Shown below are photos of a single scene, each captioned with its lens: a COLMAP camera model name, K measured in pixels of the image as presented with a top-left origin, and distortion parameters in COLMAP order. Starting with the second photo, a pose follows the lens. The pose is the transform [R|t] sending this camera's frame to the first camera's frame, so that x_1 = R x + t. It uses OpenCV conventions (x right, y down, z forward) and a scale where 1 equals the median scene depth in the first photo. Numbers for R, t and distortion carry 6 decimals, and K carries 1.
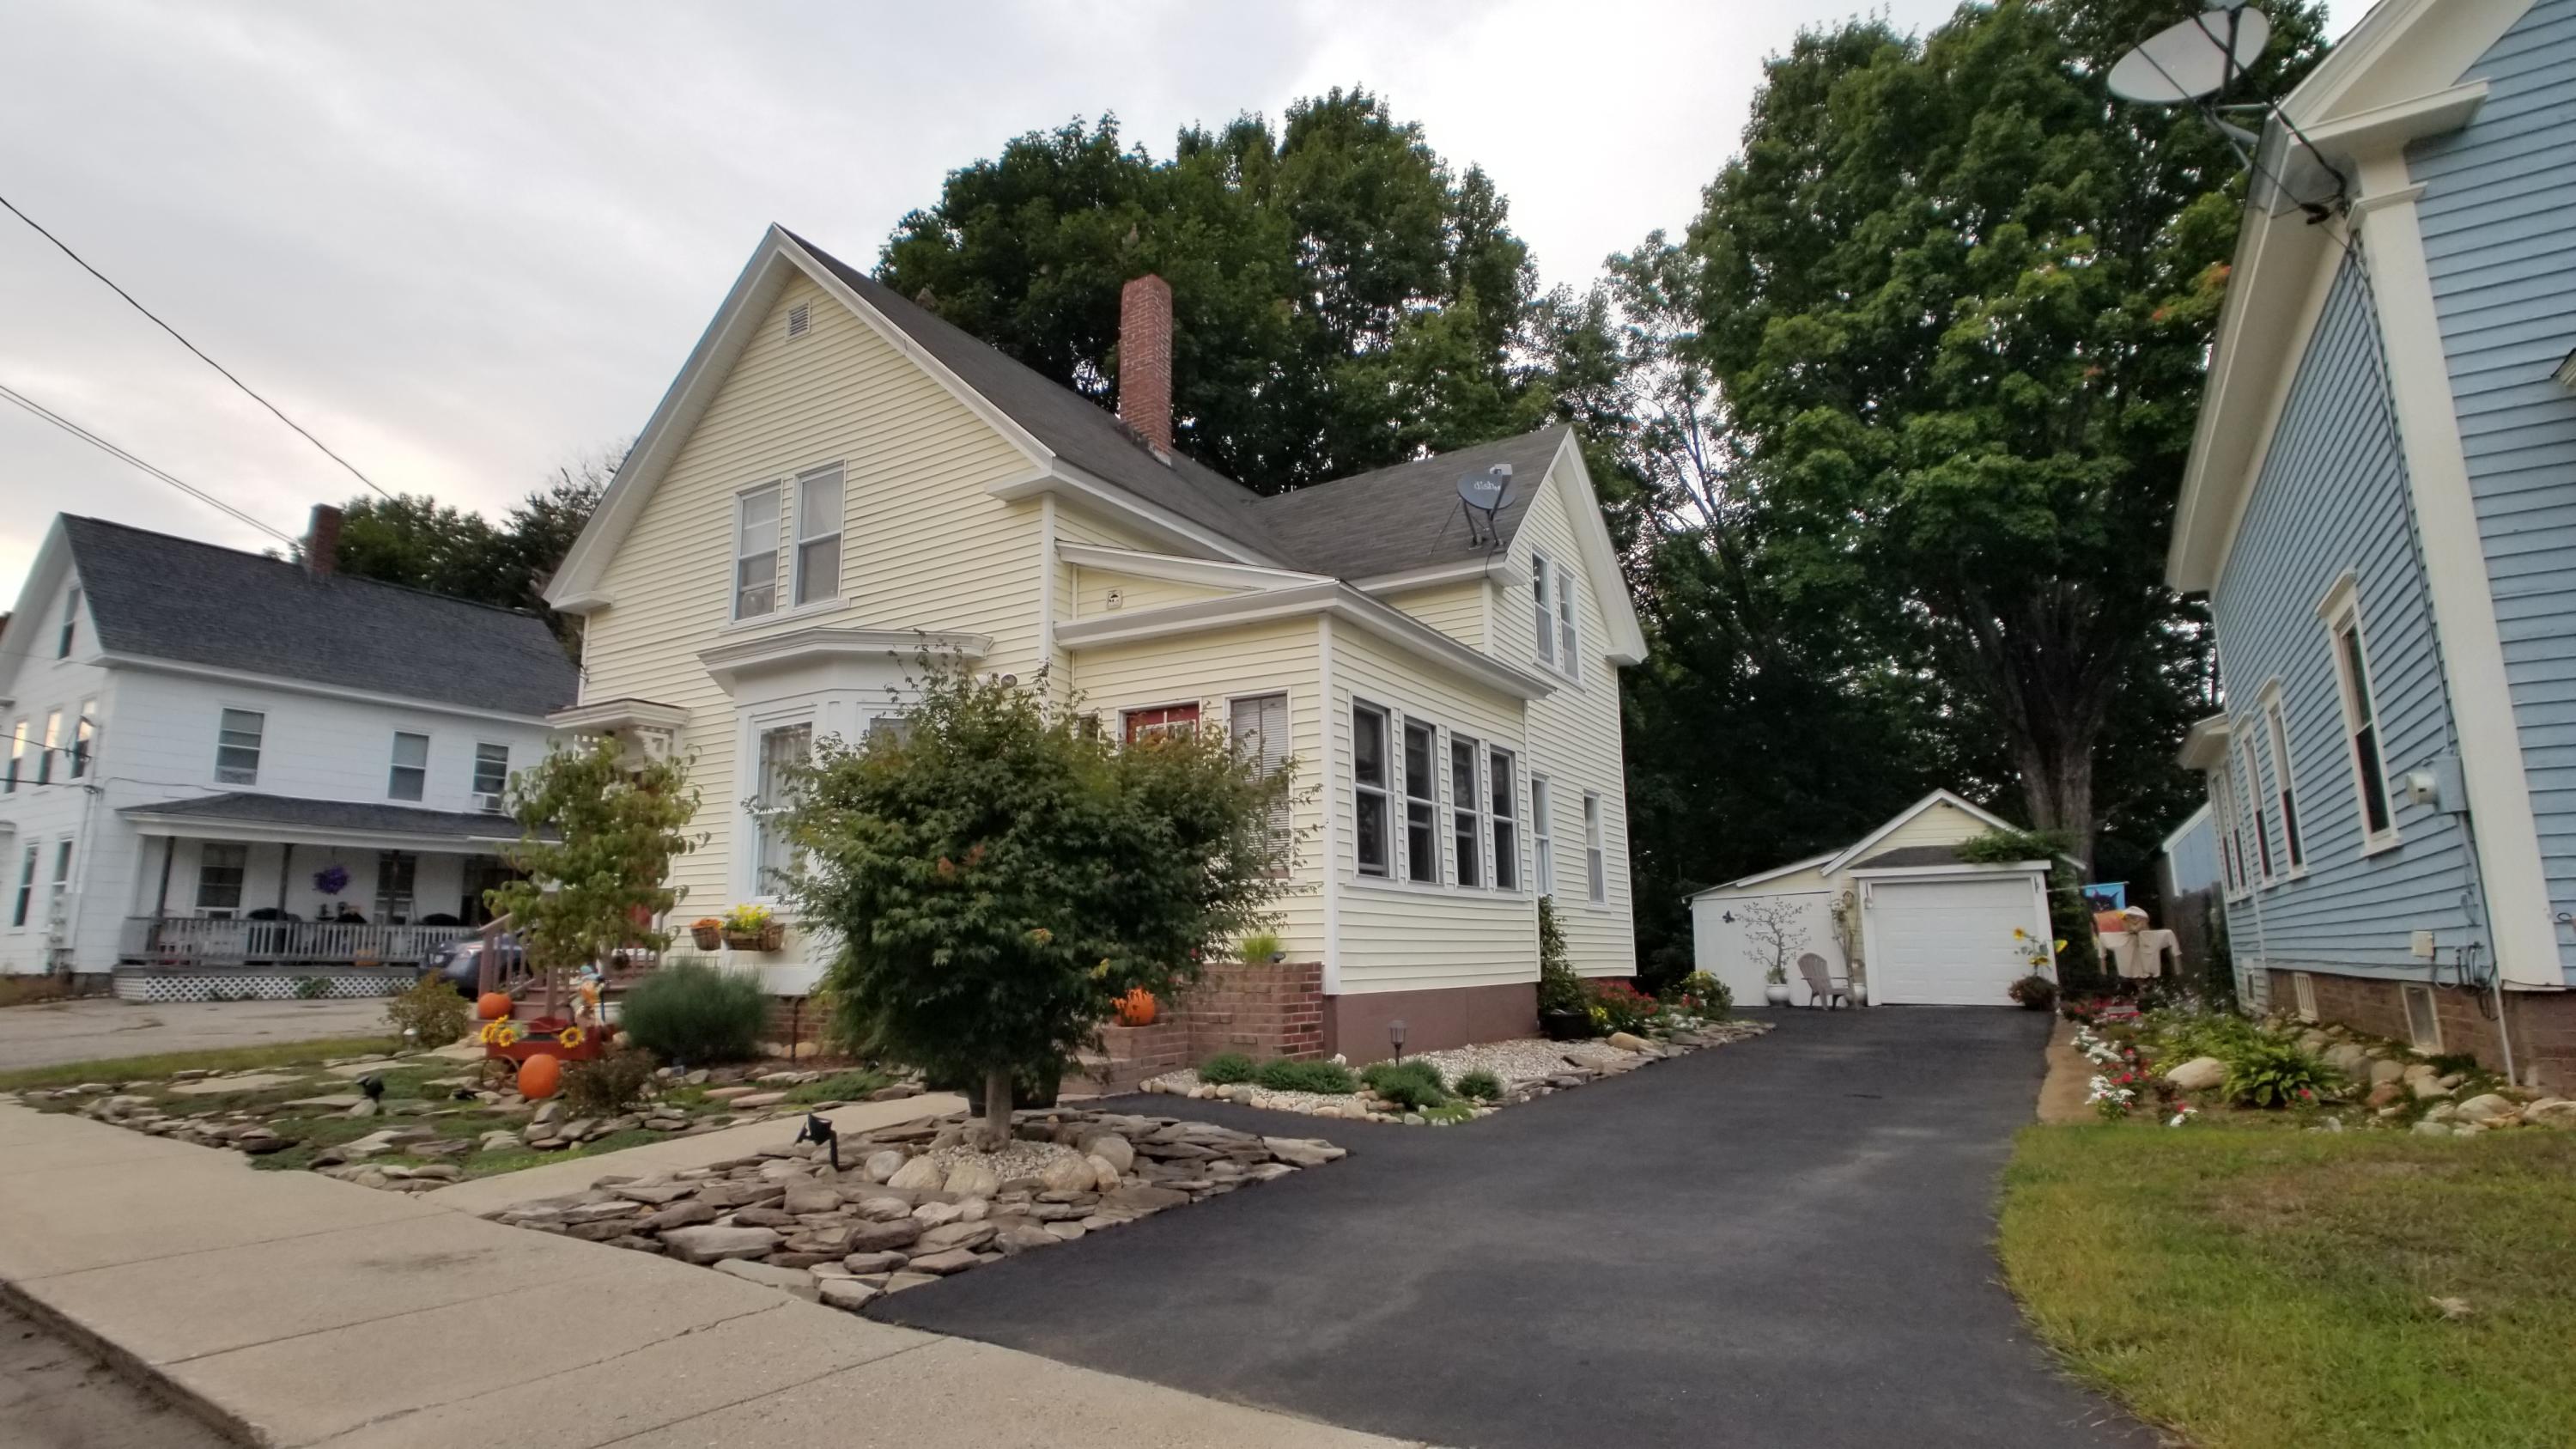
lens RADIAL K [[1286.5, 0, 1236.3], [0, 1286.5, 715.7], [0, 0, 1]] dist [-0.019539, -0.000970]
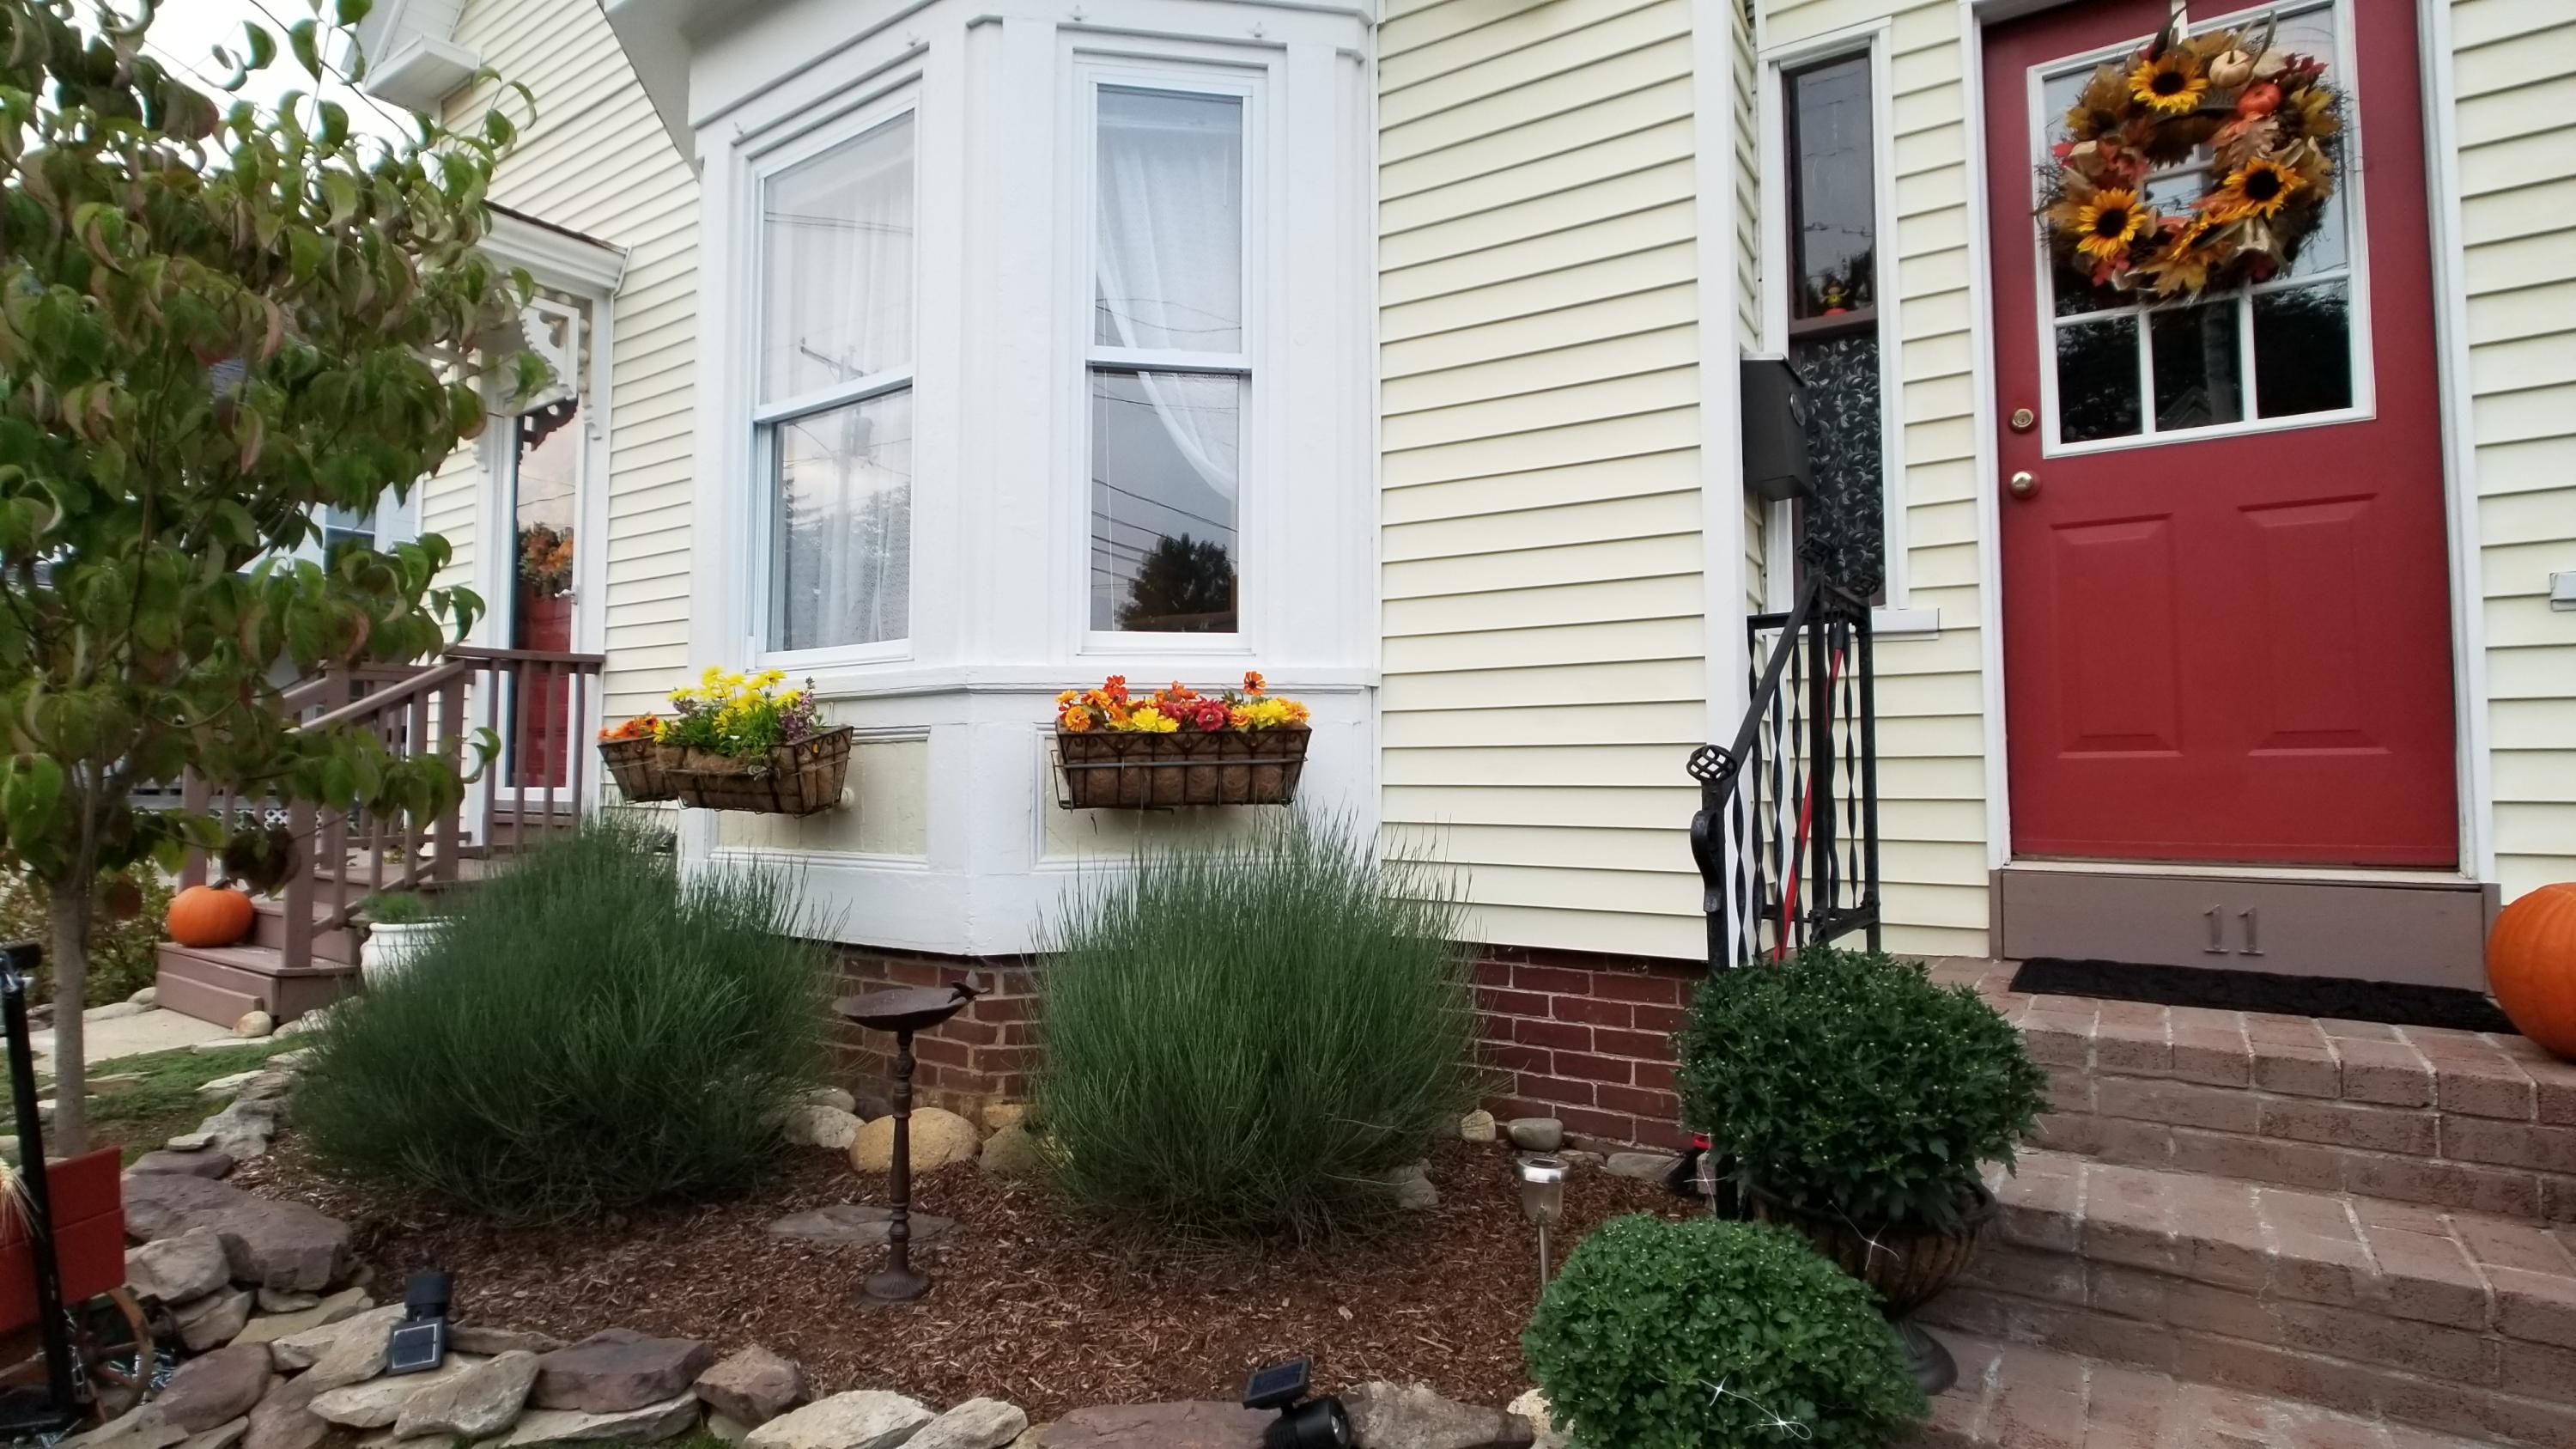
lens RADIAL K [[1295.6, 0, 1256.9], [0, 1295.6, 714.7], [0, 0, 1]] dist [-0.021475, -0.000520]
pose [[0.999234, 0.005322, -0.038765, -0.162747], [0.000032, 0.990596, 0.136818, 0.078228], [0.039128, -0.136714, 0.989837, 0.467159]]
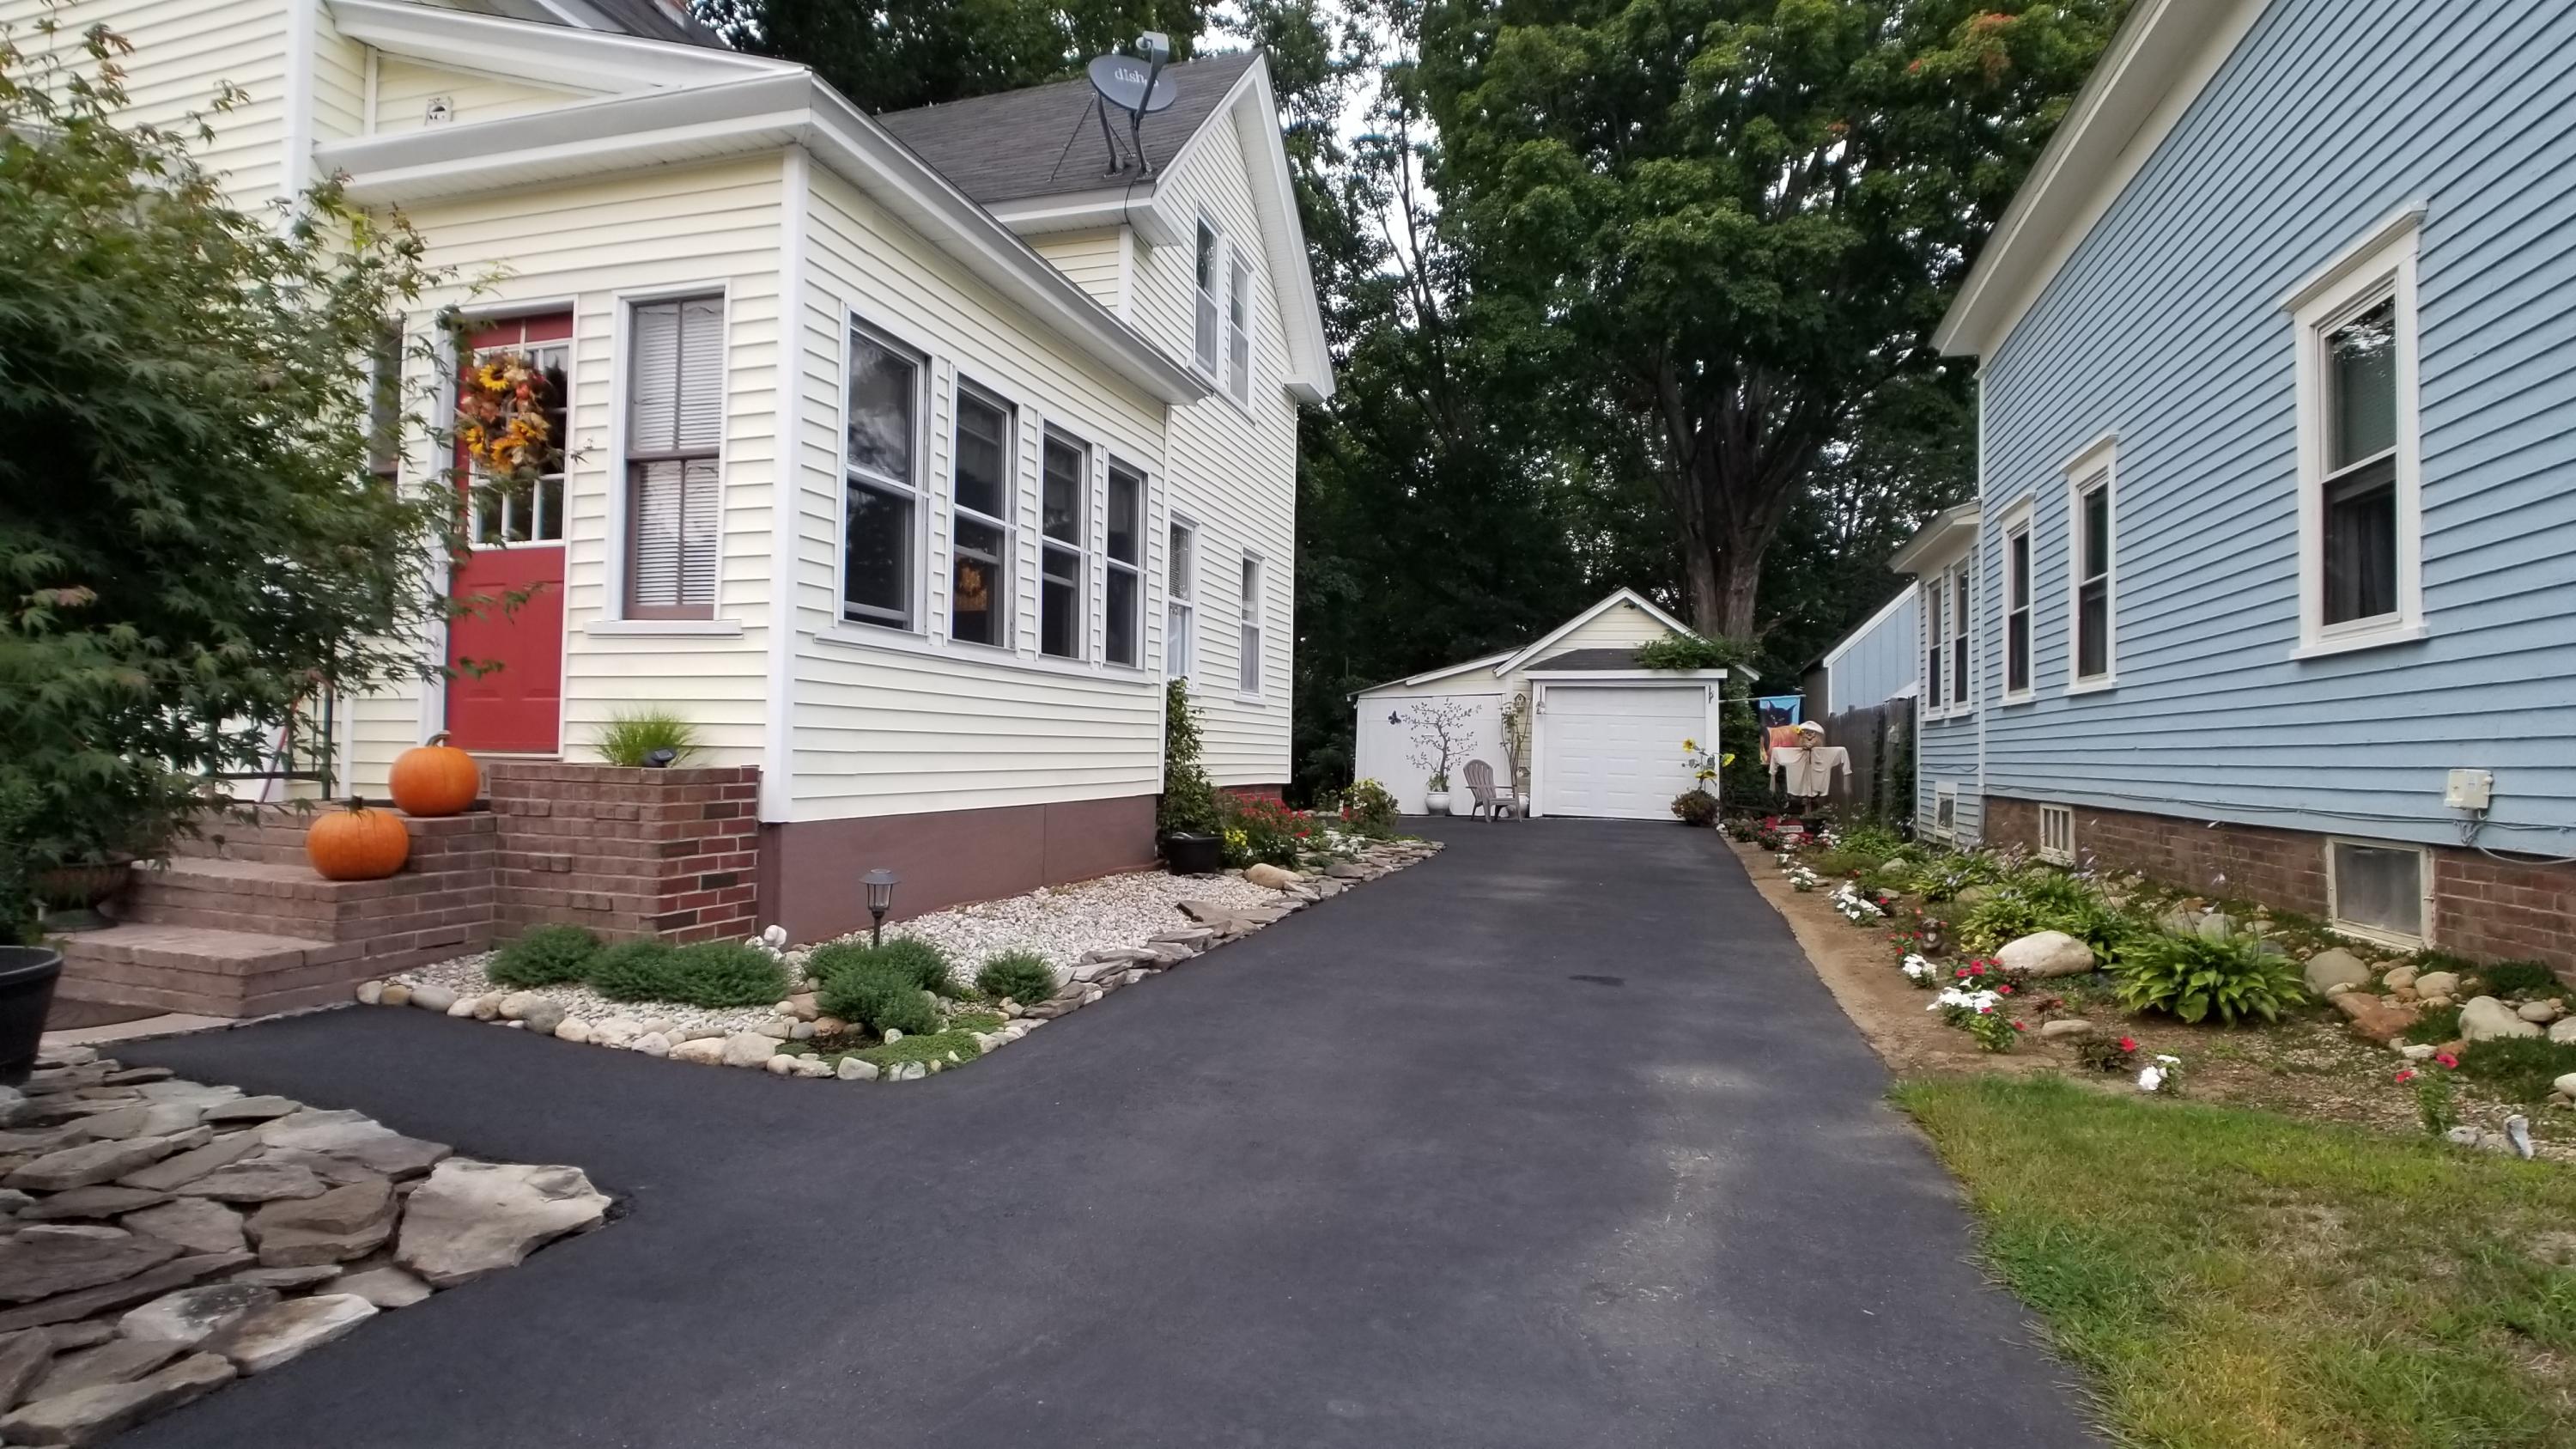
lens RADIAL K [[1297.3, 0, 1246.0], [0, 1297.3, 715.8], [0, 0, 1]] dist [-0.016985, -0.000619]
pose [[0.966192, 0.031669, 0.255872, 0.076834], [-0.072156, 0.985984, 0.150431, 0.040598], [-0.247522, -0.163808, 0.954934, 0.241000]]
